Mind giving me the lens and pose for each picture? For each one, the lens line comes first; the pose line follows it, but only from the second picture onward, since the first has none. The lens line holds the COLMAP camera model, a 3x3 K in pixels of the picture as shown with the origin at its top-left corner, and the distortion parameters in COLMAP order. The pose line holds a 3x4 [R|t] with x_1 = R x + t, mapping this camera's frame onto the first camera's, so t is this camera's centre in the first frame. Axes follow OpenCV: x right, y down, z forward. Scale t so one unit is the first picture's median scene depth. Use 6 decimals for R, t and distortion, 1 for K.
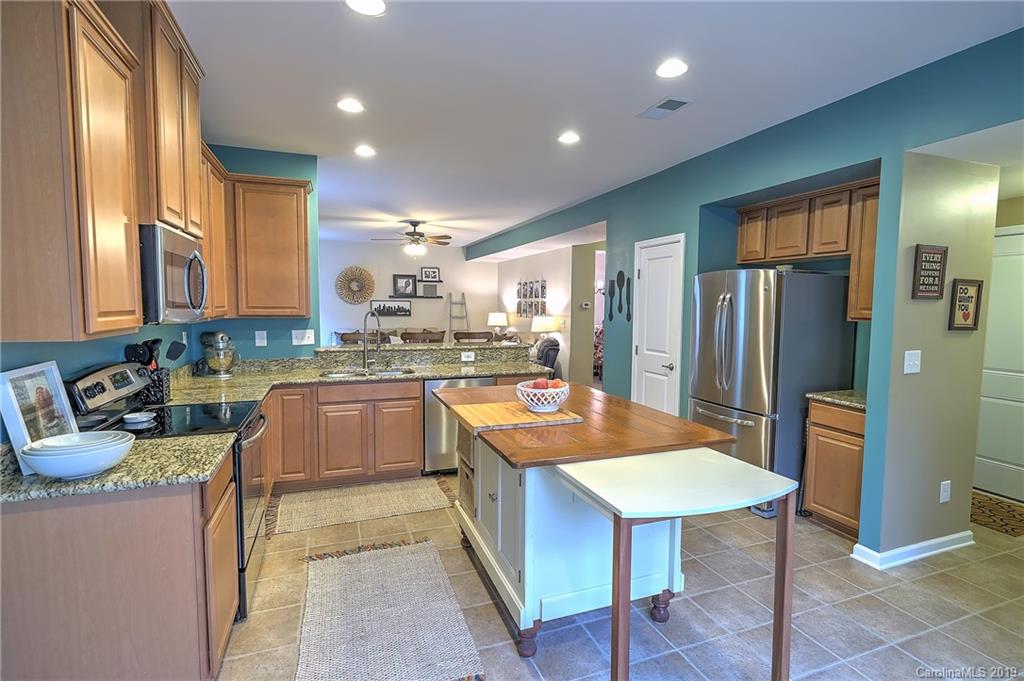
lens RADIAL K [[510.0, 0, 516.0], [0, 510.0, 340.4], [0, 0, 1]] dist [0.012169, 0.001684]
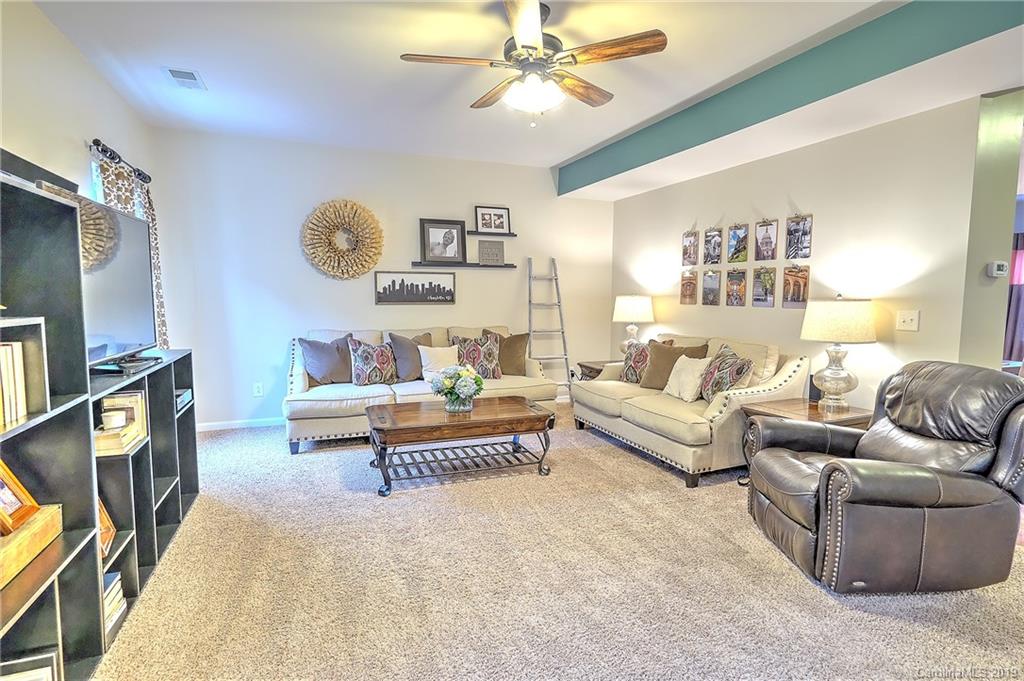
lens RADIAL K [[510.0, 0, 516.3], [0, 510.0, 339.3], [0, 0, 1]] dist [0.012169, 0.001684]
pose [[0.999786, -0.005012, 0.020062, -0.368164], [0.004596, 0.999775, 0.020724, -0.053004], [-0.020161, -0.020627, 0.999584, 1.173691]]
